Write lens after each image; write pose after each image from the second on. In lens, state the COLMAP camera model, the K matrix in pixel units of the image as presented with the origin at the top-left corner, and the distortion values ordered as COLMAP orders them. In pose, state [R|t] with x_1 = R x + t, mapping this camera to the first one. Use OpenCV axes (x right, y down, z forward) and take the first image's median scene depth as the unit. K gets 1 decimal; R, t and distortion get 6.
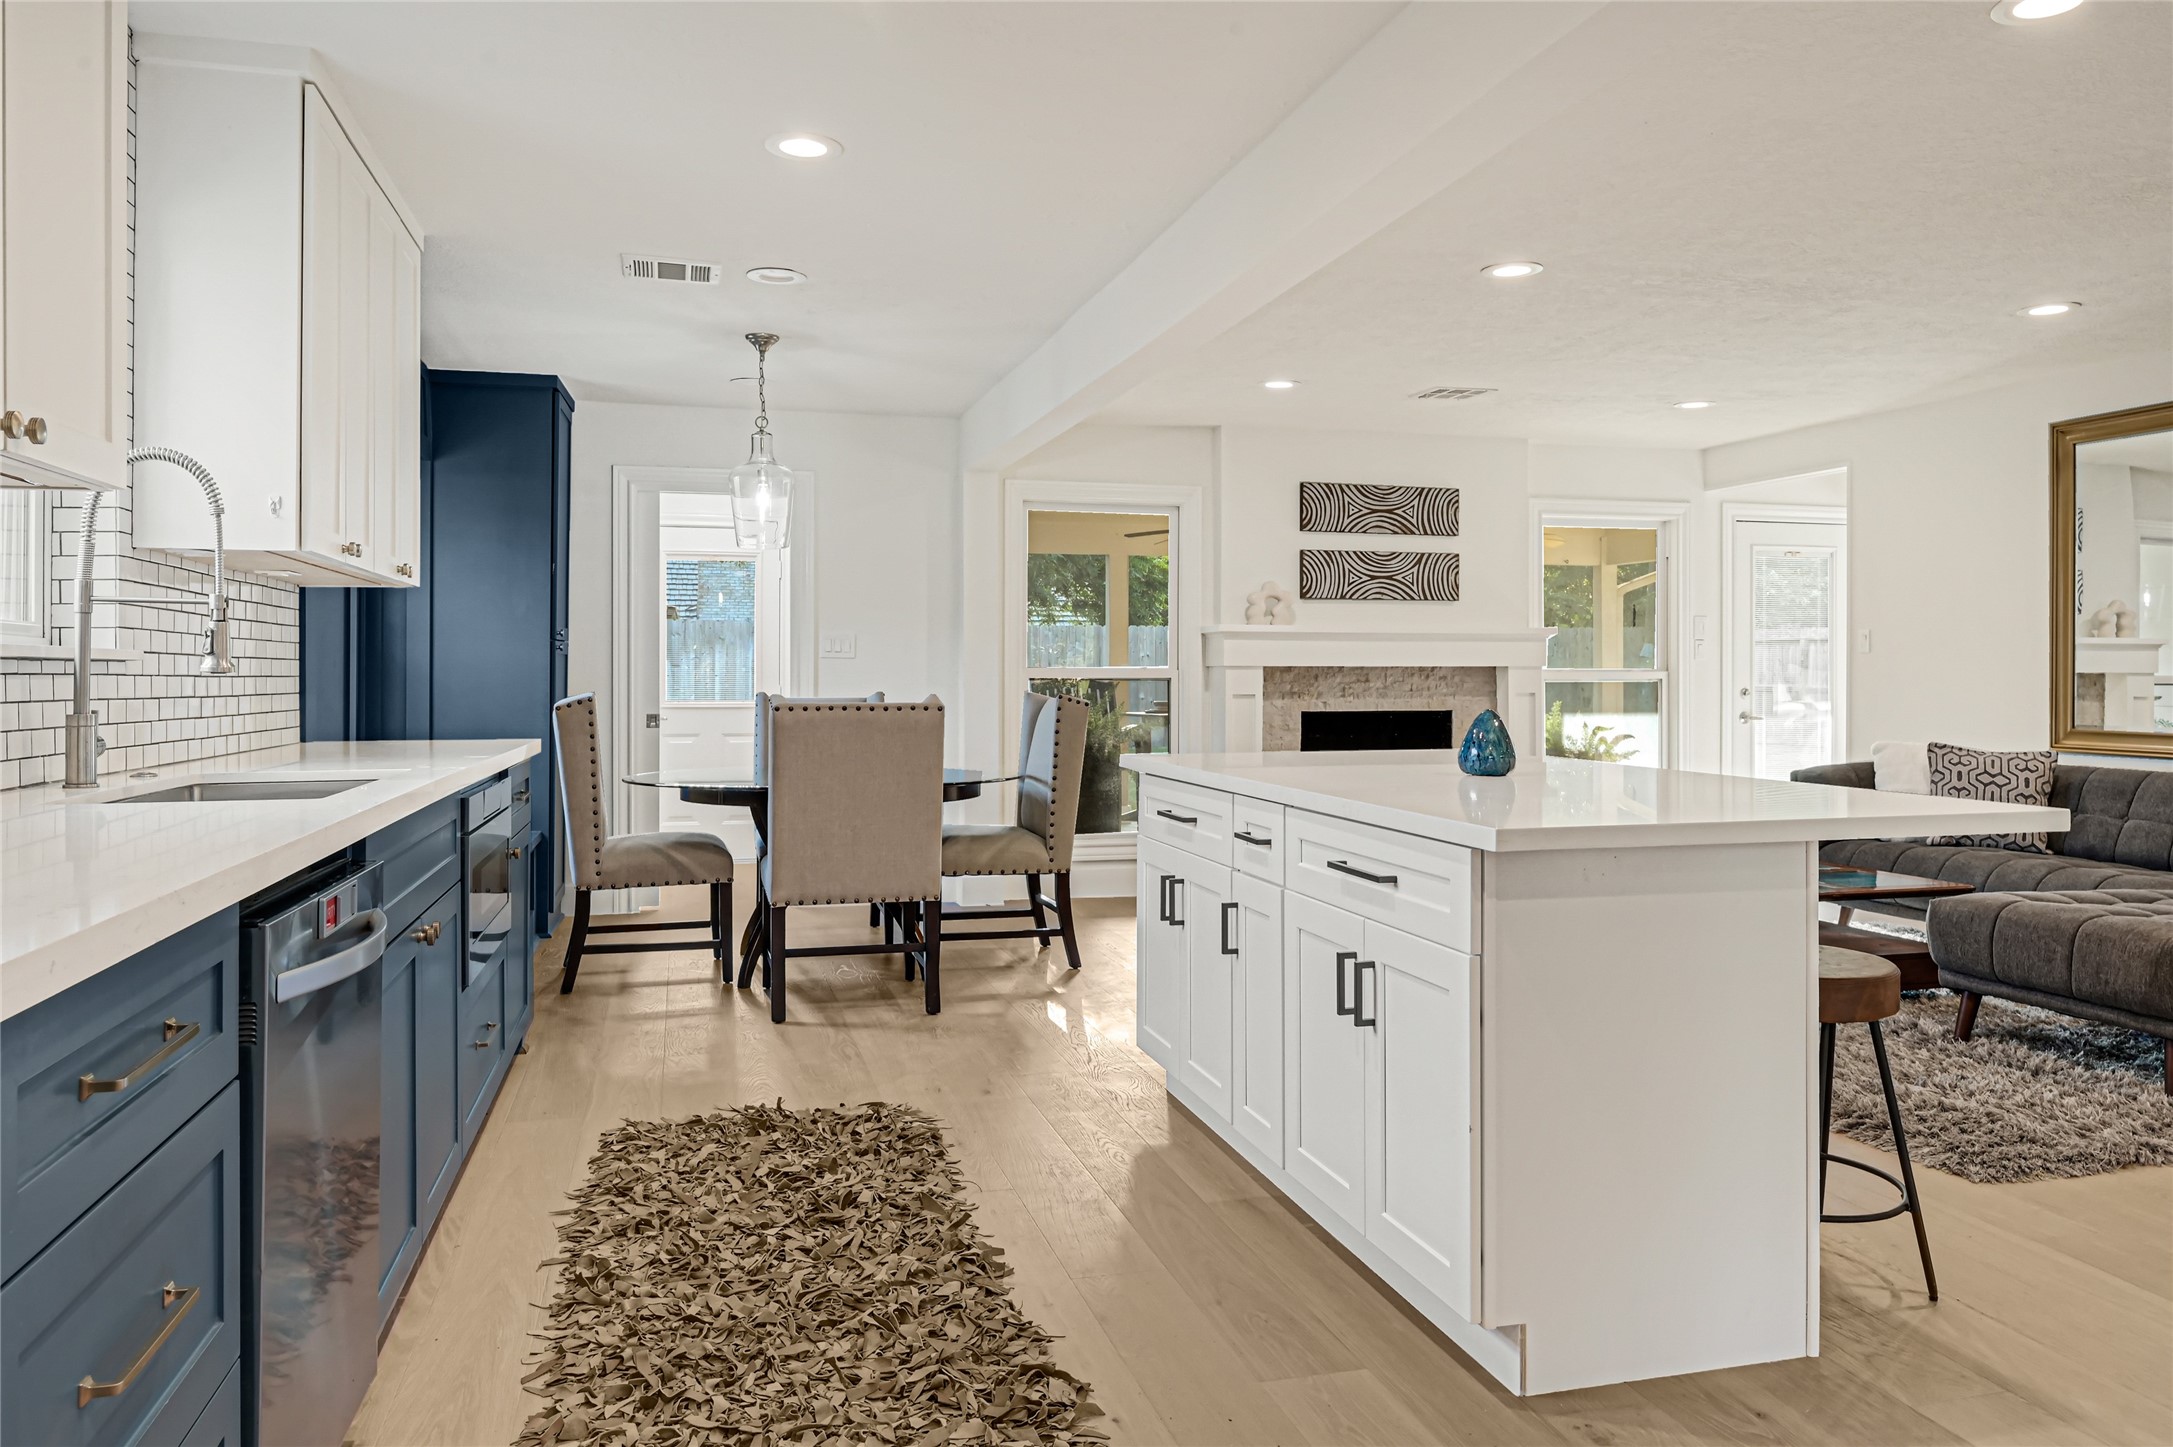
lens RADIAL K [[1526.7, 0, 1086.8], [0, 1526.7, 675.5], [0, 0, 1]] dist [0.004082, 0.002746]
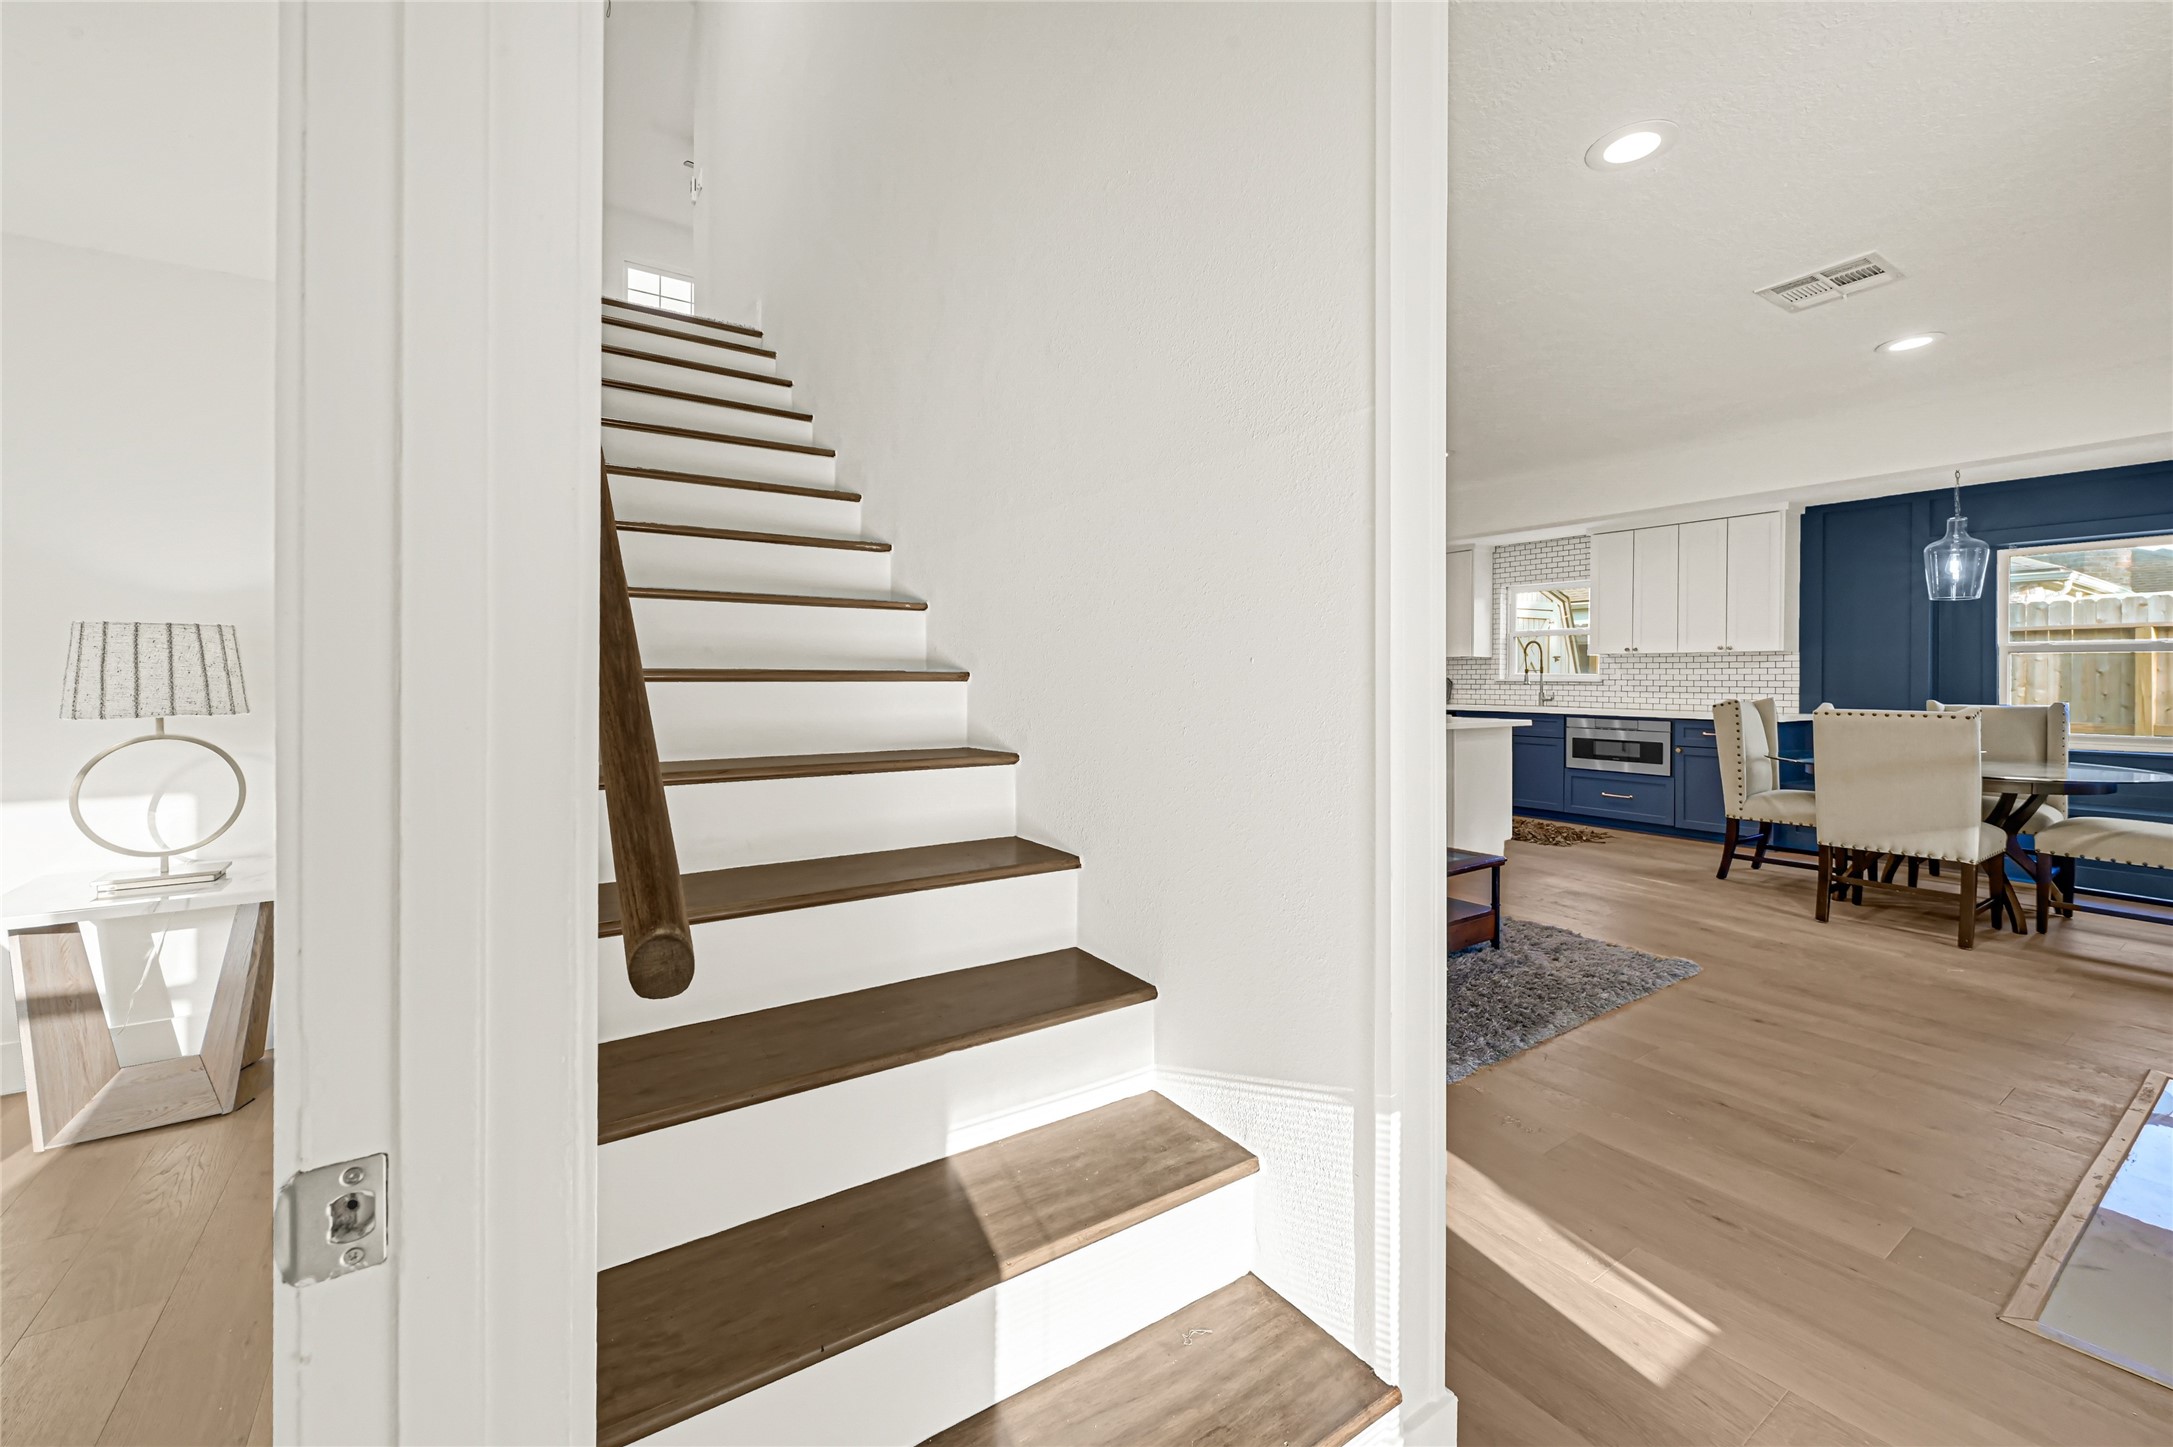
lens RADIAL K [[879.0, 0, 1079.7], [0, 879.0, 679.6], [0, 0, 1]] dist [0.000192, 0.000064]
pose [[-0.952460, -0.001090, -0.304662, 0.578803], [-0.002323, 0.999991, 0.003684, -0.008432], [0.304655, 0.004216, -0.952453, 1.109703]]
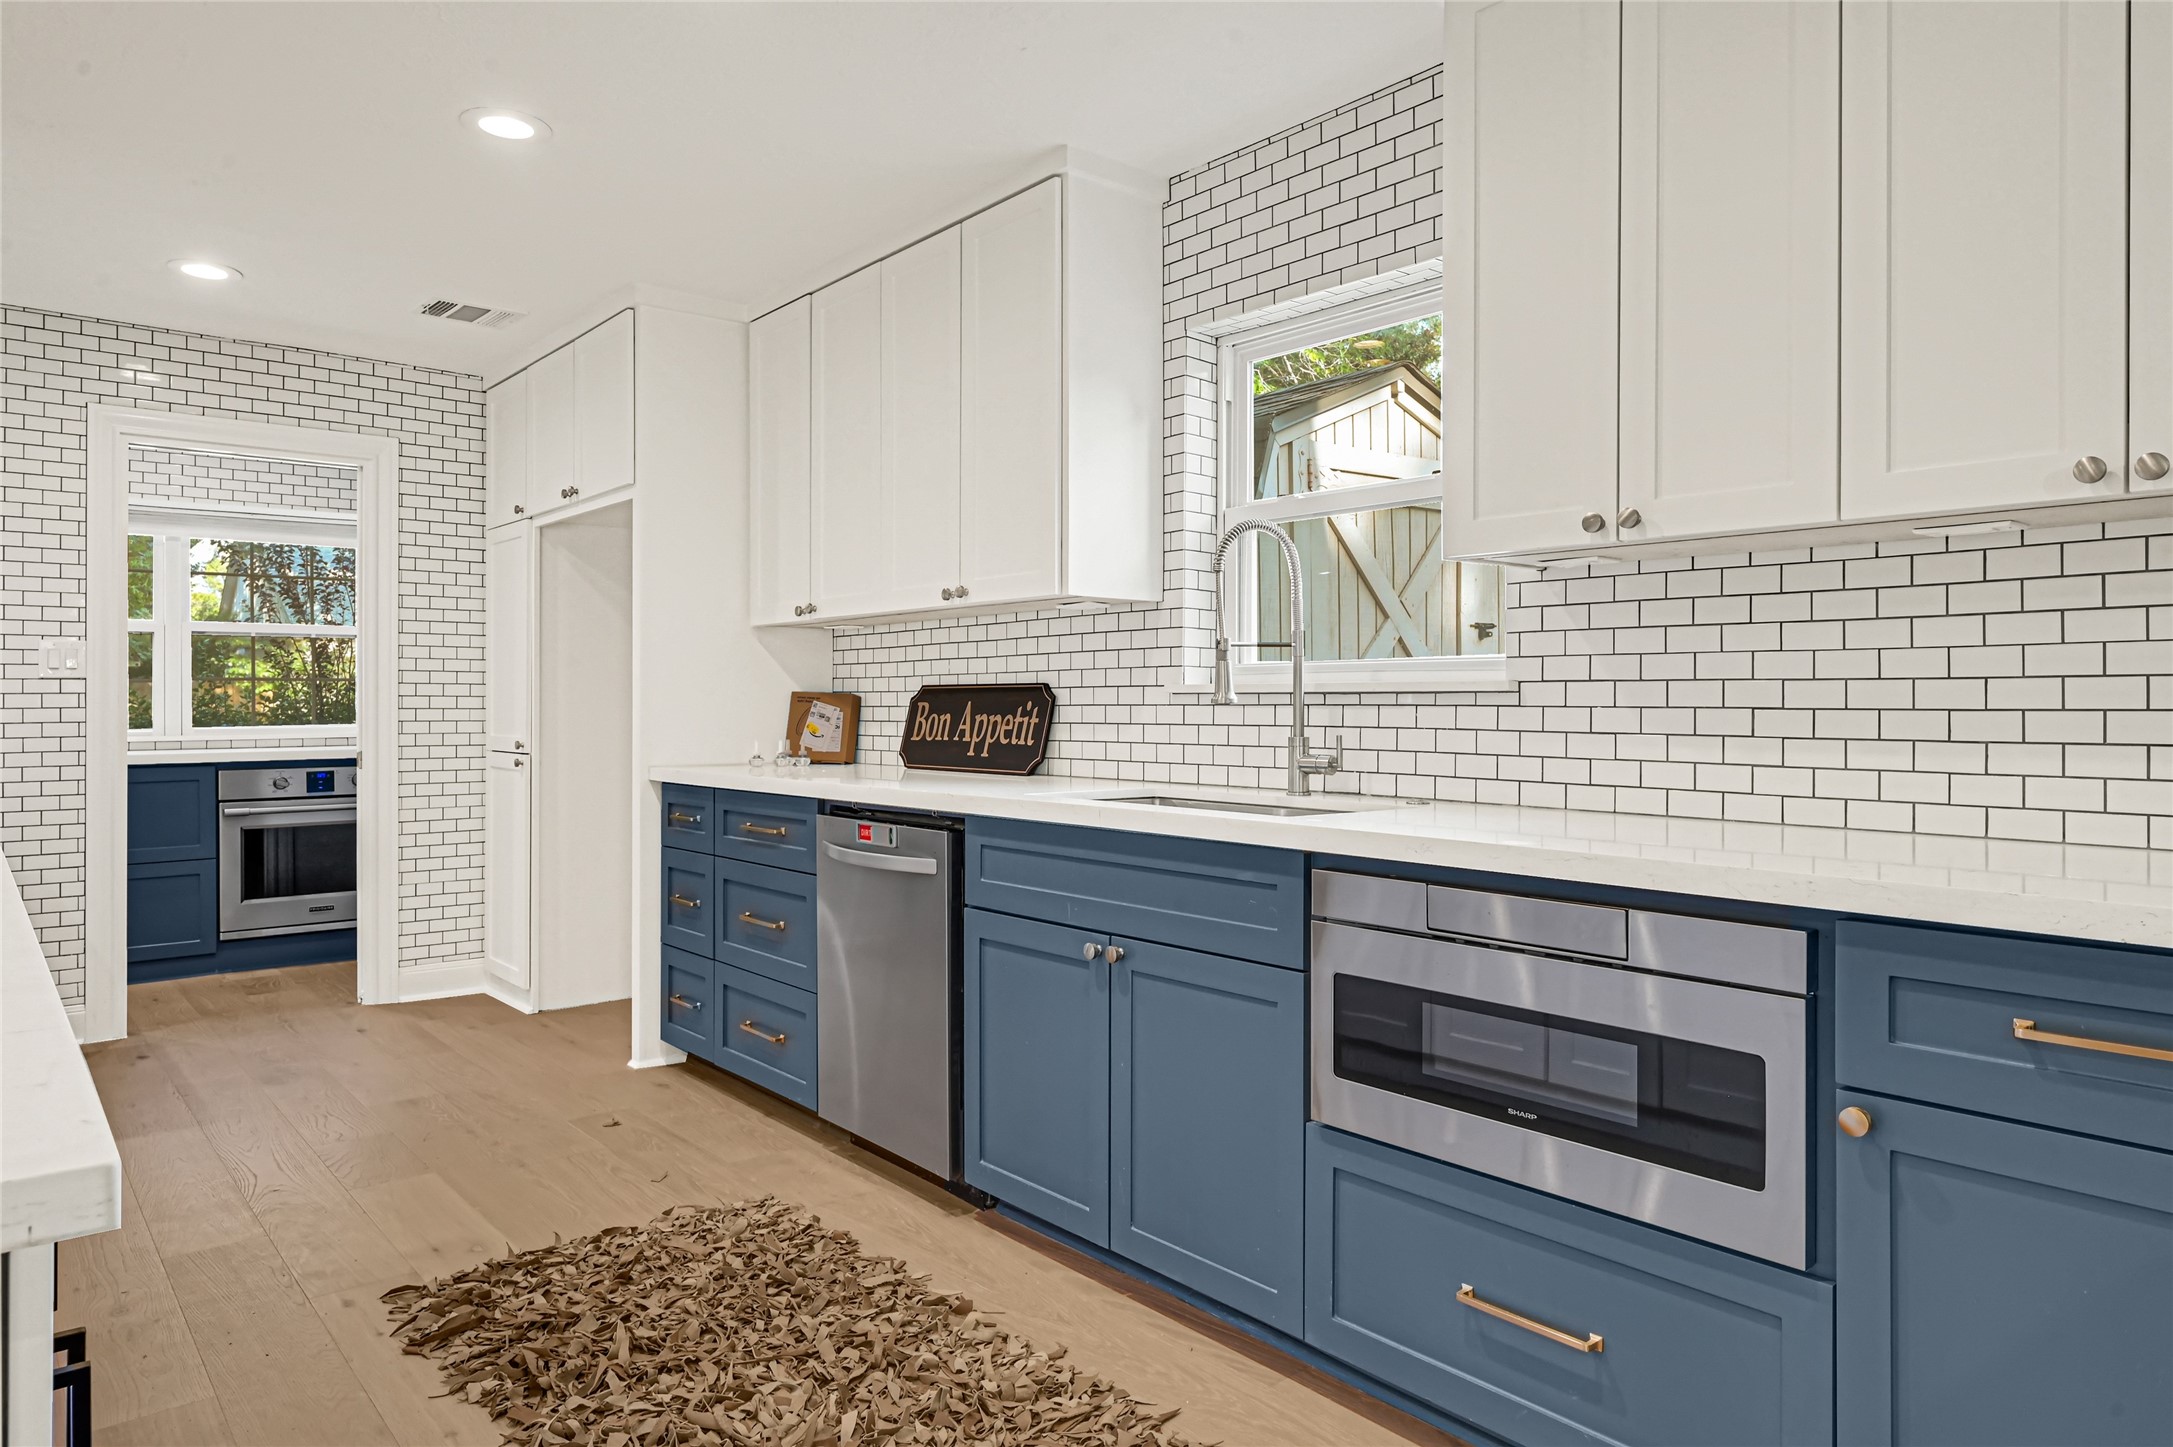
lens RADIAL K [[1355.9, 0, 1084.7], [0, 1355.9, 704.7], [0, 0, 1]] dist [-0.000162, -0.001281]
pose [[-0.912323, 0.003416, -0.409458, -0.010254], [0.001815, 0.999989, 0.004300, -0.002216], [0.409468, 0.003180, -0.912319, 0.640895]]
